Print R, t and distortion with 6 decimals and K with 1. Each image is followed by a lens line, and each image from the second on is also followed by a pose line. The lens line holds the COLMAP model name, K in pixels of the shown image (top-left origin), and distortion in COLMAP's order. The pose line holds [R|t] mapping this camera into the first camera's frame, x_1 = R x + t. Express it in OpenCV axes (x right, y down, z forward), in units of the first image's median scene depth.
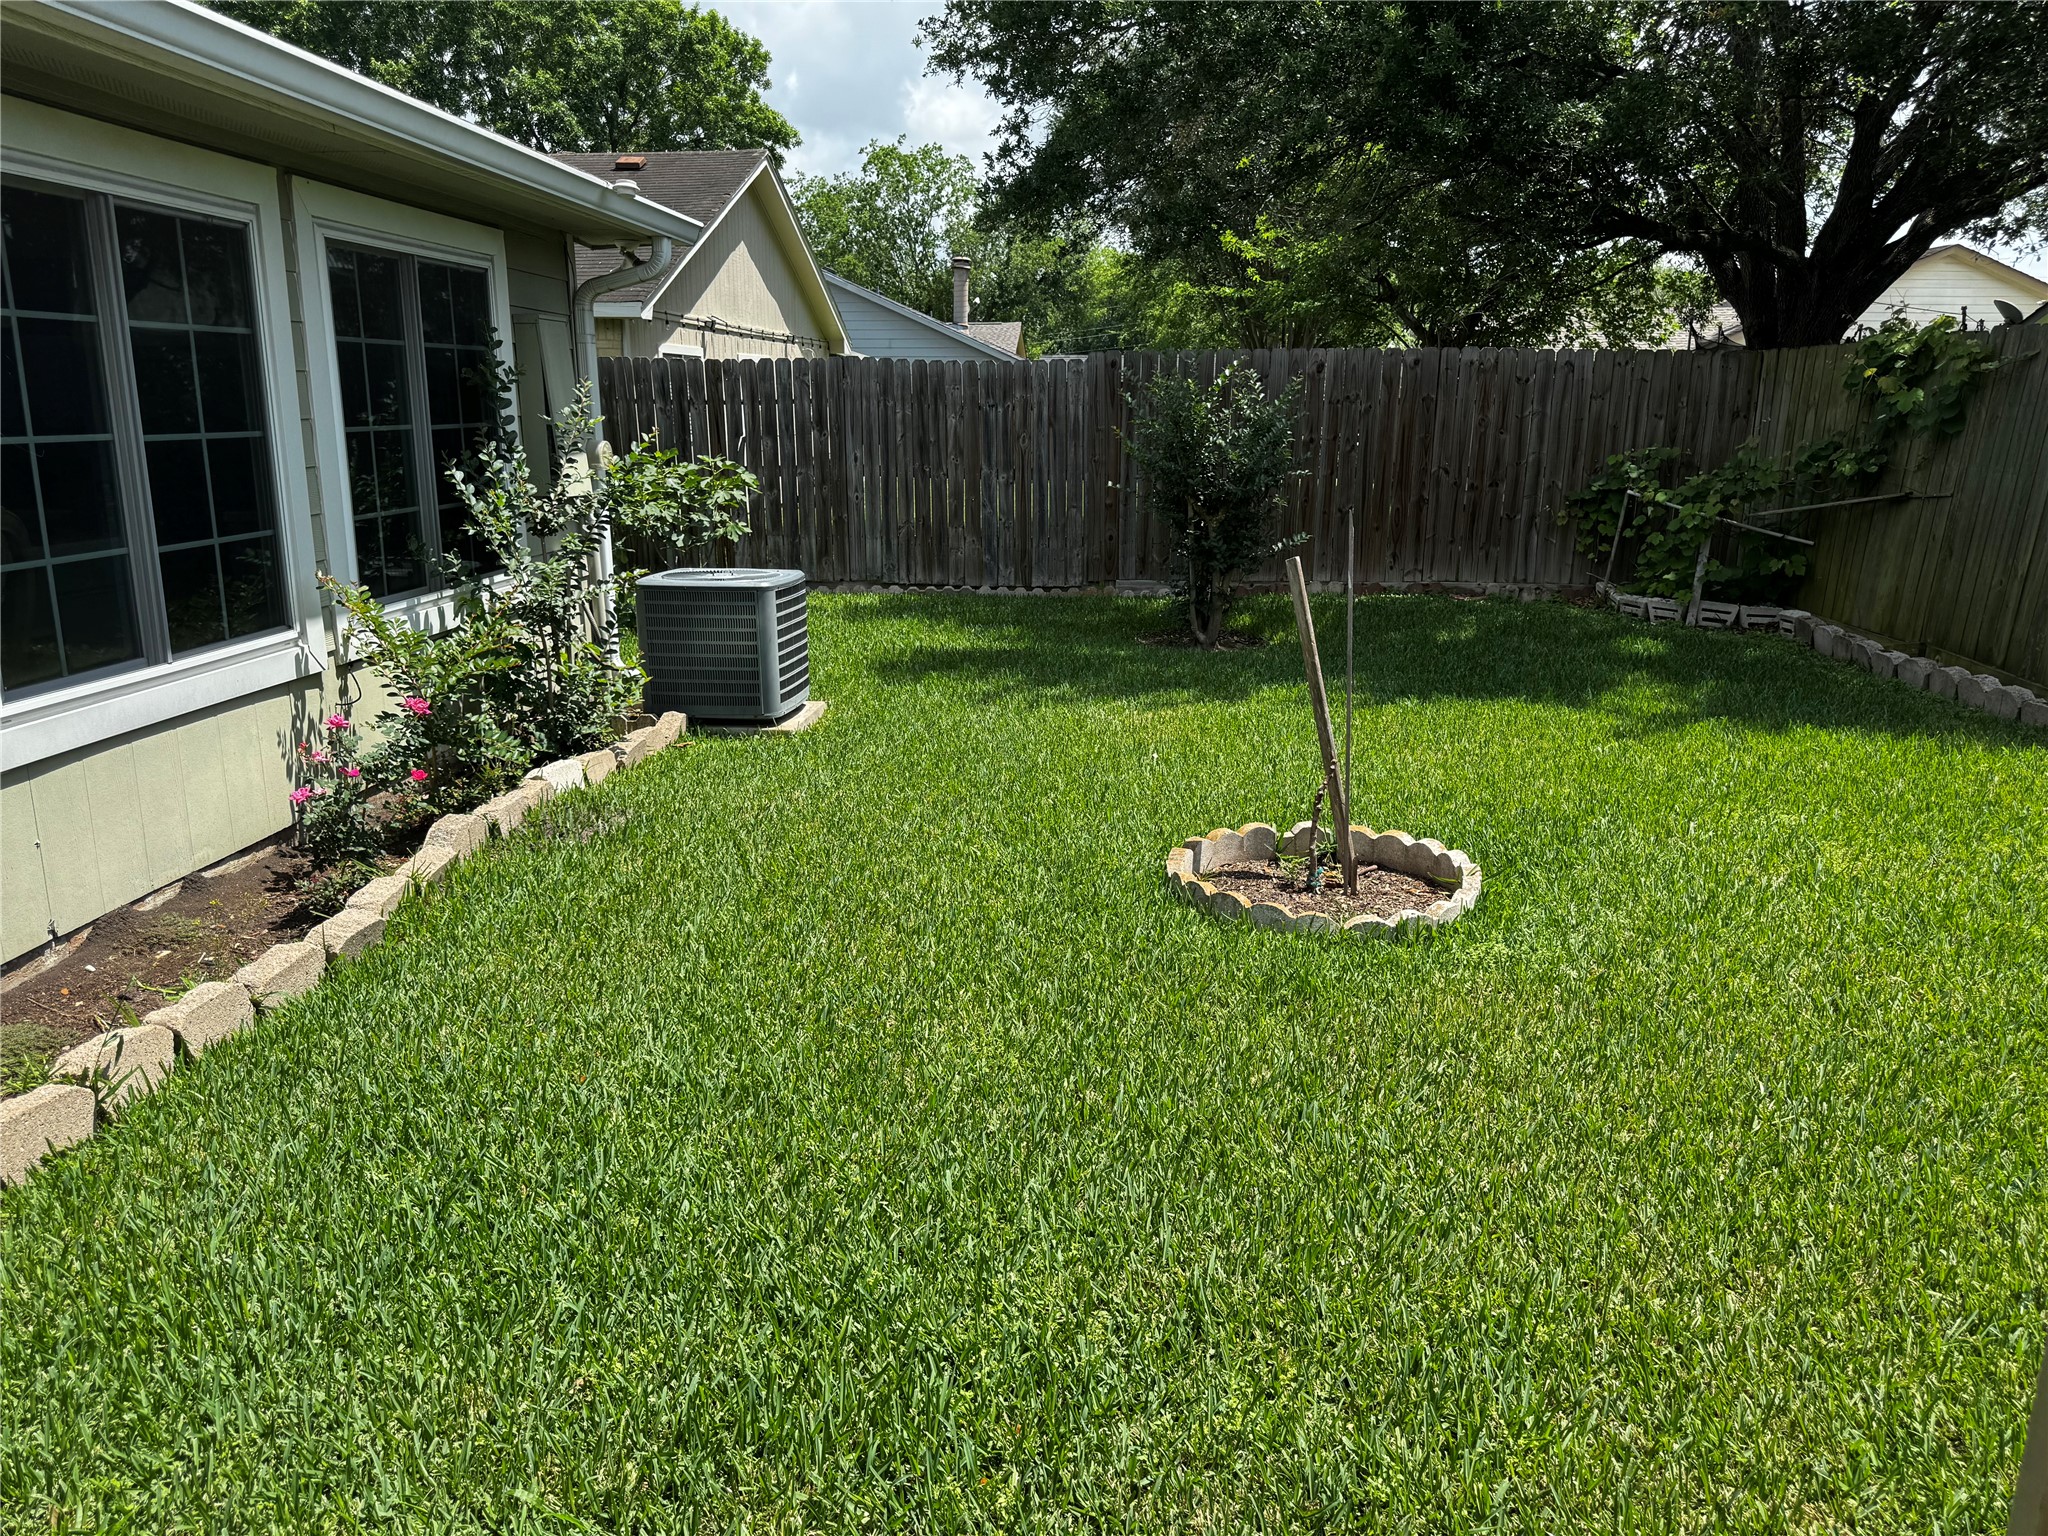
lens RADIAL K [[1442.0, 0, 1022.1], [0, 1442.0, 765.1], [0, 0, 1]] dist [0.115383, -0.183088]
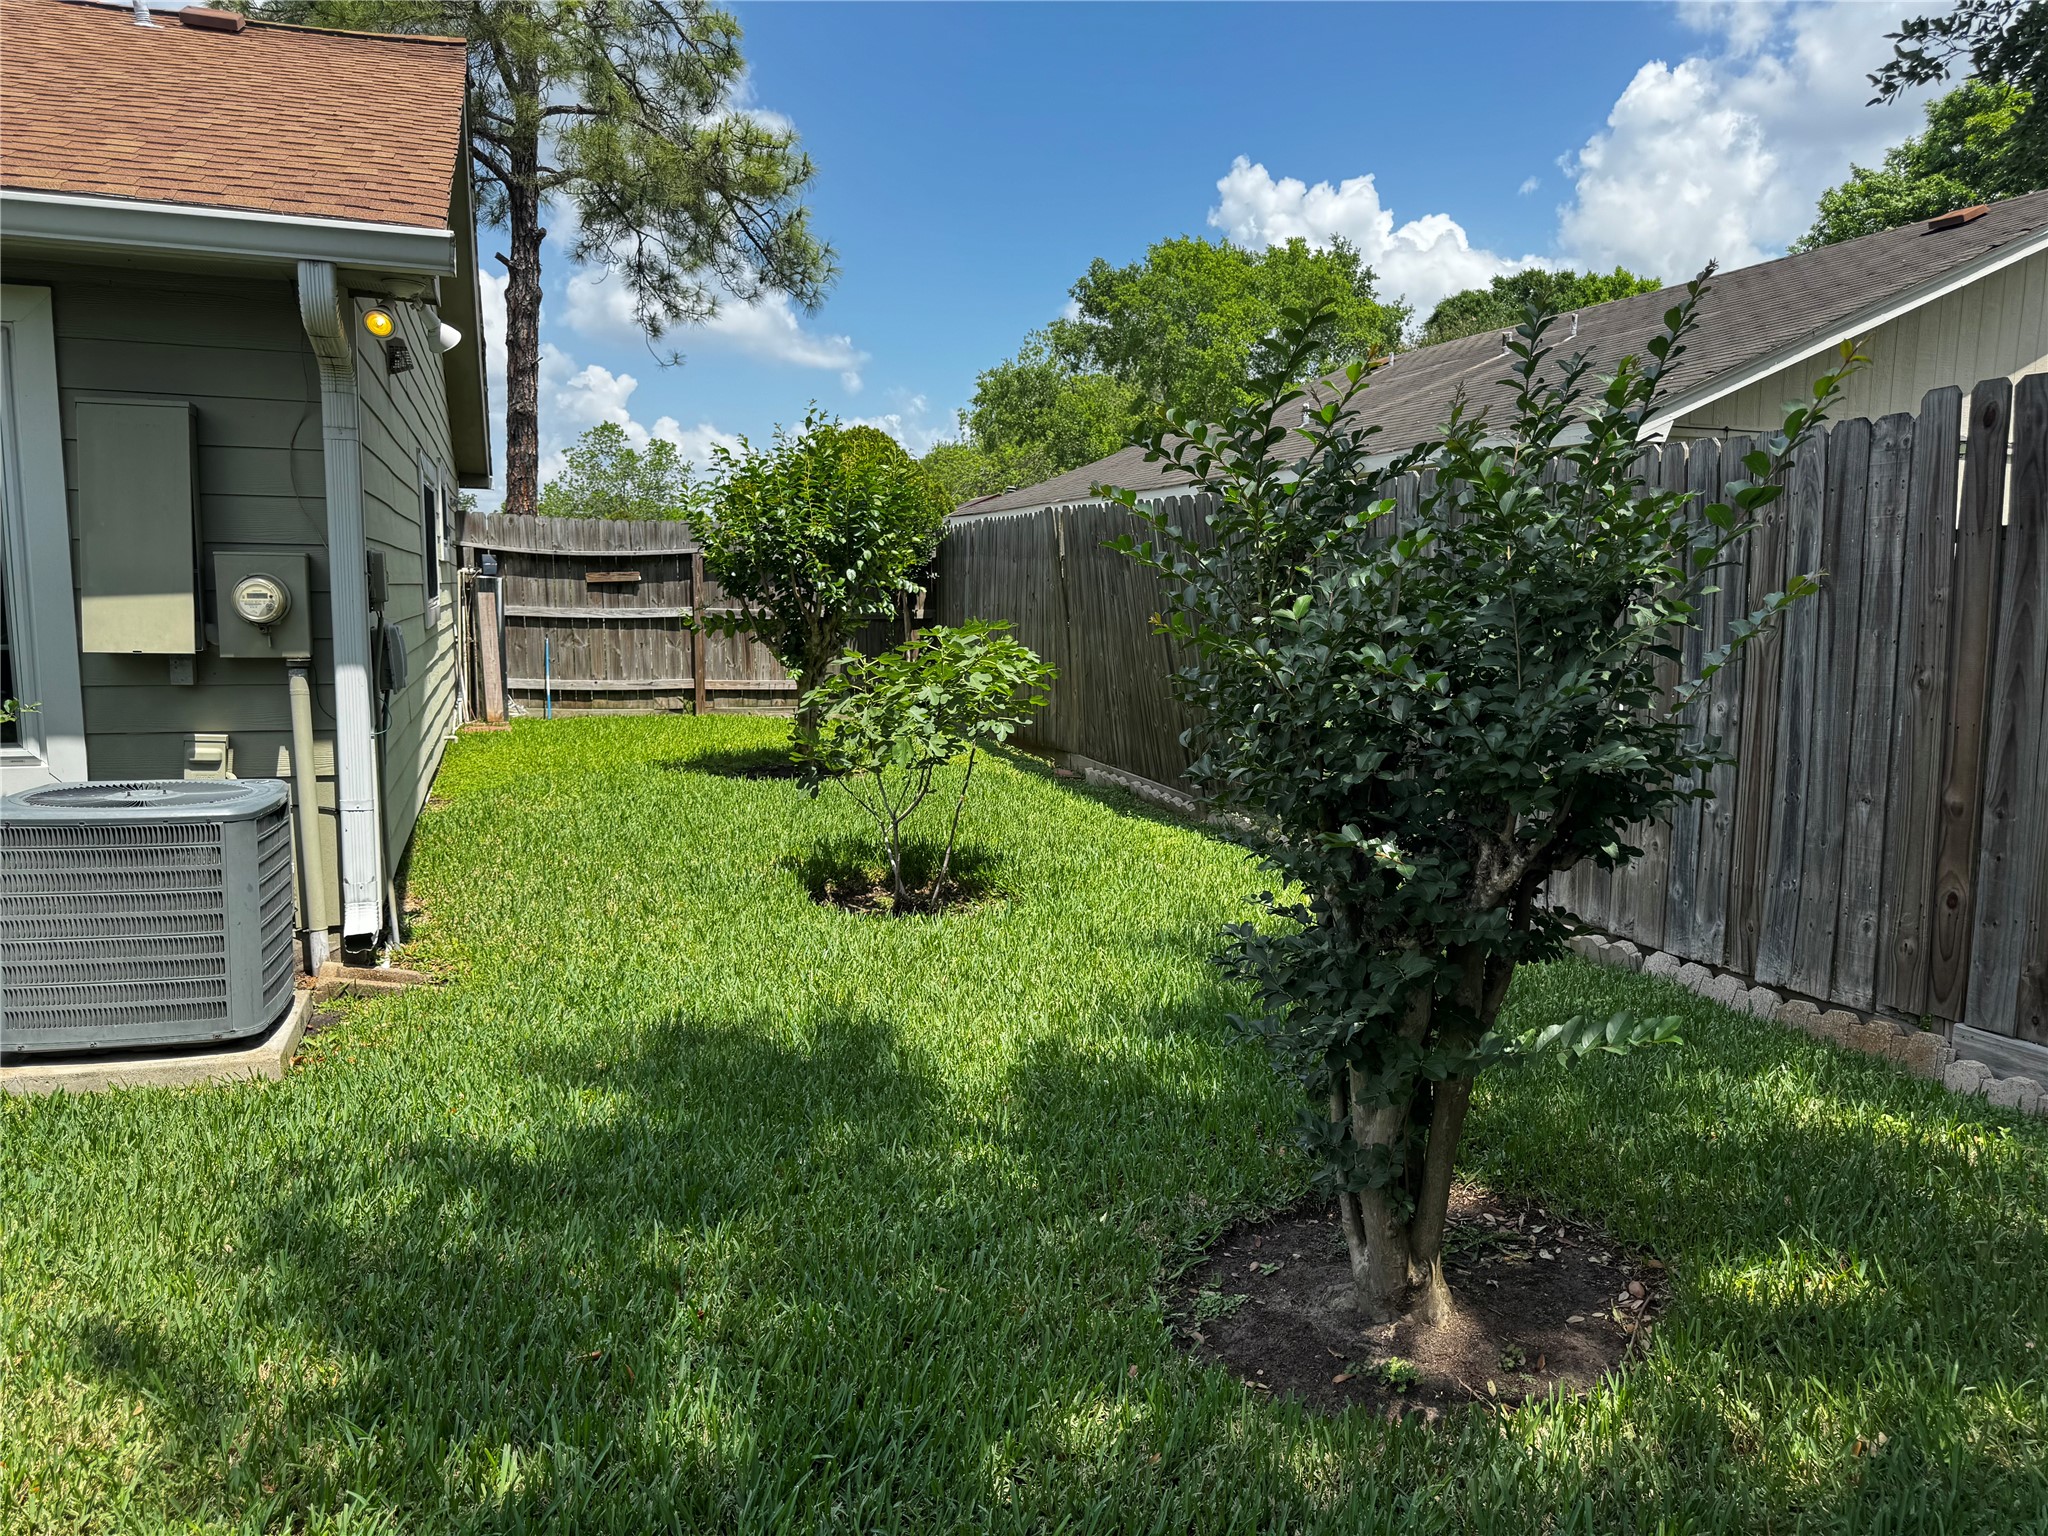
lens RADIAL K [[1450.8, 0, 1024.0], [0, 1450.8, 768.0], [0, 0, 1]] dist [-0.000293, -0.003884]
pose [[0.385170, 0.096134, -0.917825, 0.577509], [-0.228881, 0.973437, 0.005907, -0.270809], [0.894012, 0.207797, 0.396942, 1.277749]]
